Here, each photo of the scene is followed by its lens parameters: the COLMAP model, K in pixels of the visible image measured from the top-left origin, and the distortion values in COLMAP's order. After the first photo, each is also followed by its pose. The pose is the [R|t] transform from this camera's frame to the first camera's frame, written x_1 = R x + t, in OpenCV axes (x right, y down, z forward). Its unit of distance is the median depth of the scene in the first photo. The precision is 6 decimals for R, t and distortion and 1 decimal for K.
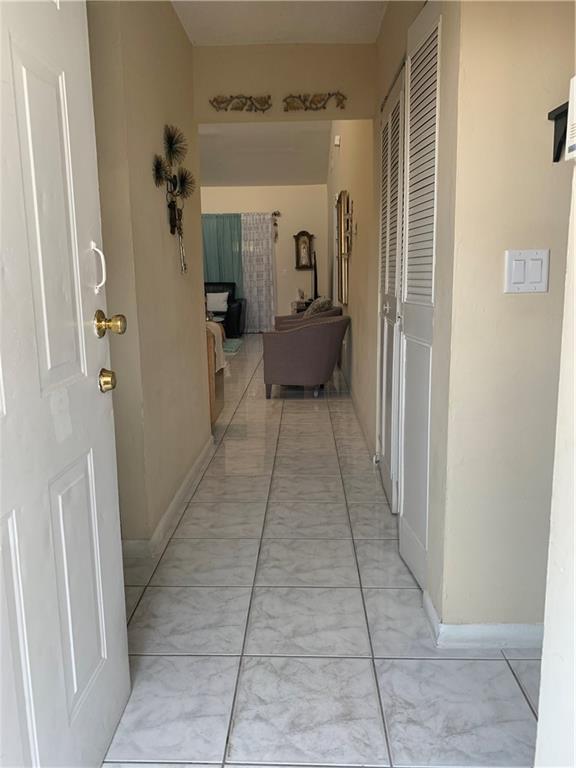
lens RADIAL K [[581.1, 0, 287.3], [0, 581.1, 401.8], [0, 0, 1]] dist [0.032842, -0.053736]
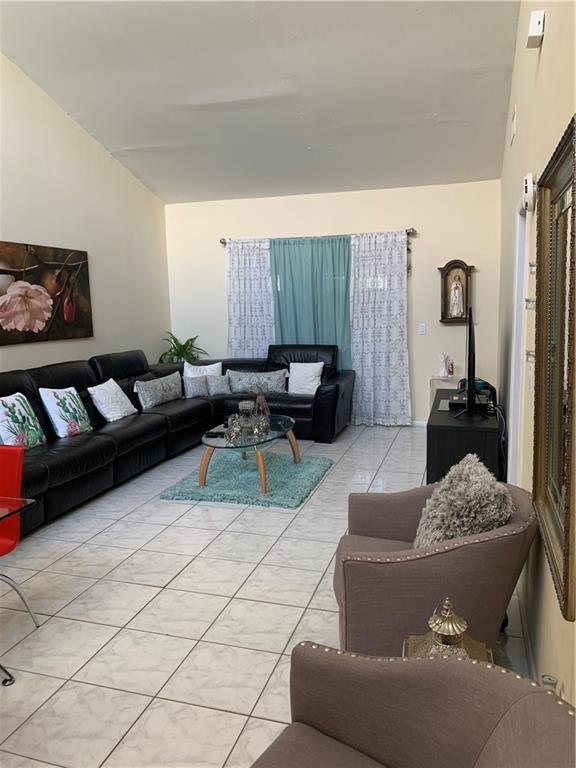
lens RADIAL K [[581.1, 0, 284.6], [0, 581.1, 381.8], [0, 0, 1]] dist [0.032842, -0.053736]
pose [[0.960884, 0.031564, -0.275147, 0.026967], [-0.050525, 0.996790, -0.062096, -0.125768], [0.272303, 0.073569, 0.959395, 0.399637]]
